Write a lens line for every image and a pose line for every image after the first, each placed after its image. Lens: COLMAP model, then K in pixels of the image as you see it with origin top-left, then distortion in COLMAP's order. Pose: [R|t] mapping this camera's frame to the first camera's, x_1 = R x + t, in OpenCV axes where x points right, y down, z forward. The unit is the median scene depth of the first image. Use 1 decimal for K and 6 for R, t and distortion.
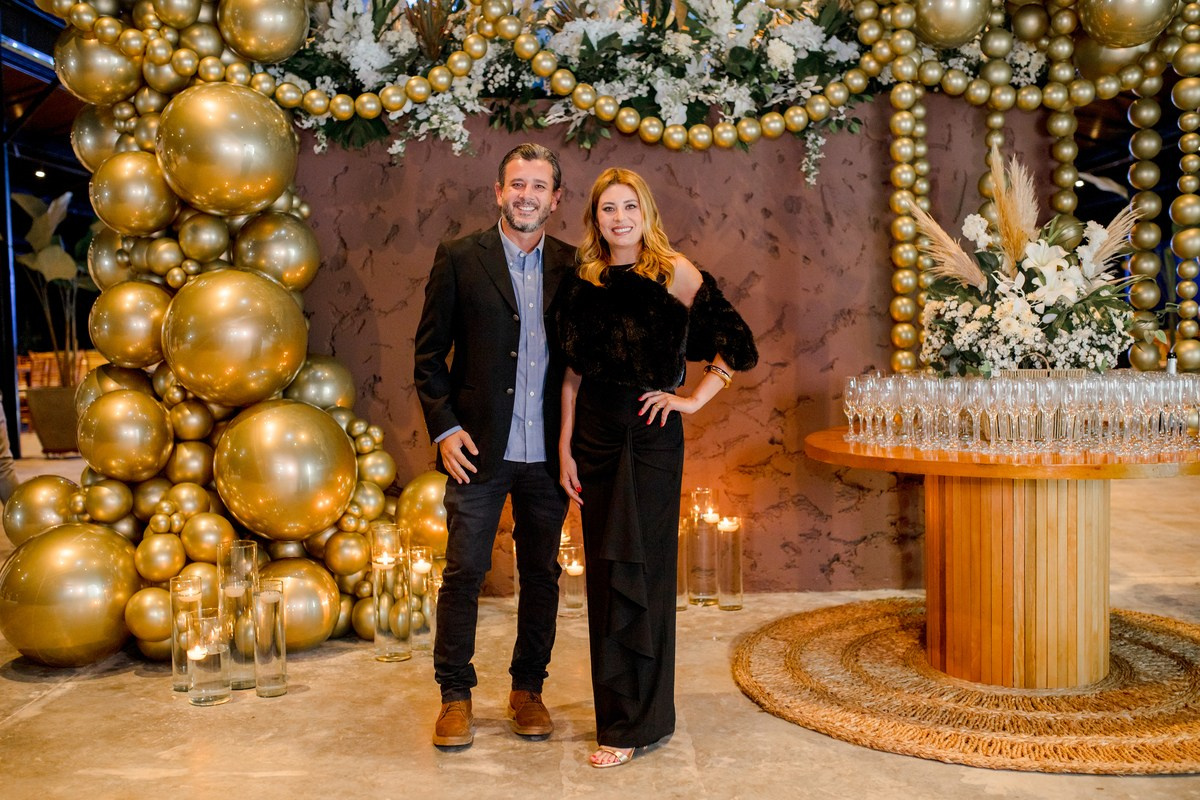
lens RADIAL K [[1201.5, 0, 585.8], [0, 1201.5, 400.6], [0, 0, 1]] dist [-0.069051, 0.099429]
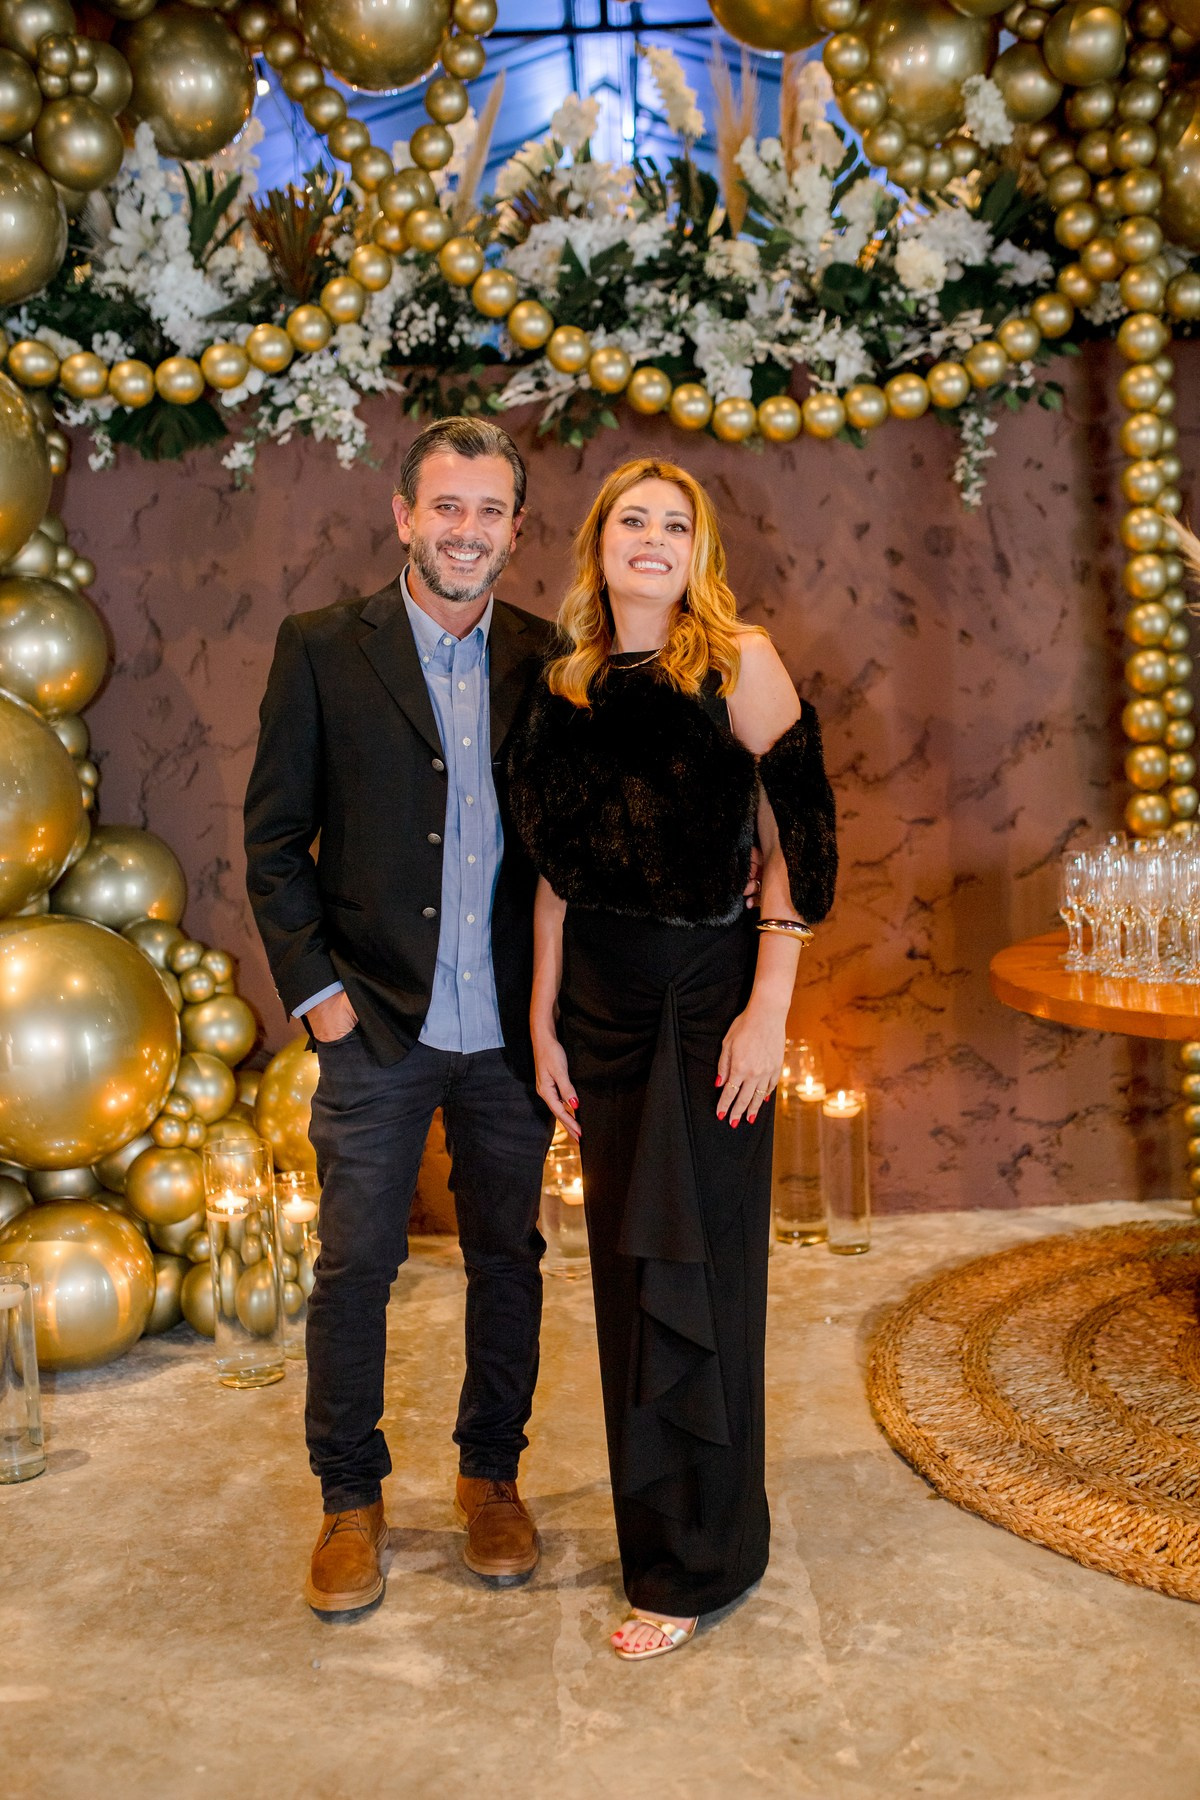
lens RADIAL K [[1672.2, 0, 609.6], [0, 1672.2, 893.9], [0, 0, 1]] dist [-0.070108, 0.100734]
pose [[0.999559, -0.027878, 0.010228, 0.002635], [0.027567, 0.999190, 0.029309, -0.024258], [-0.011036, -0.029014, 0.999518, 0.213924]]
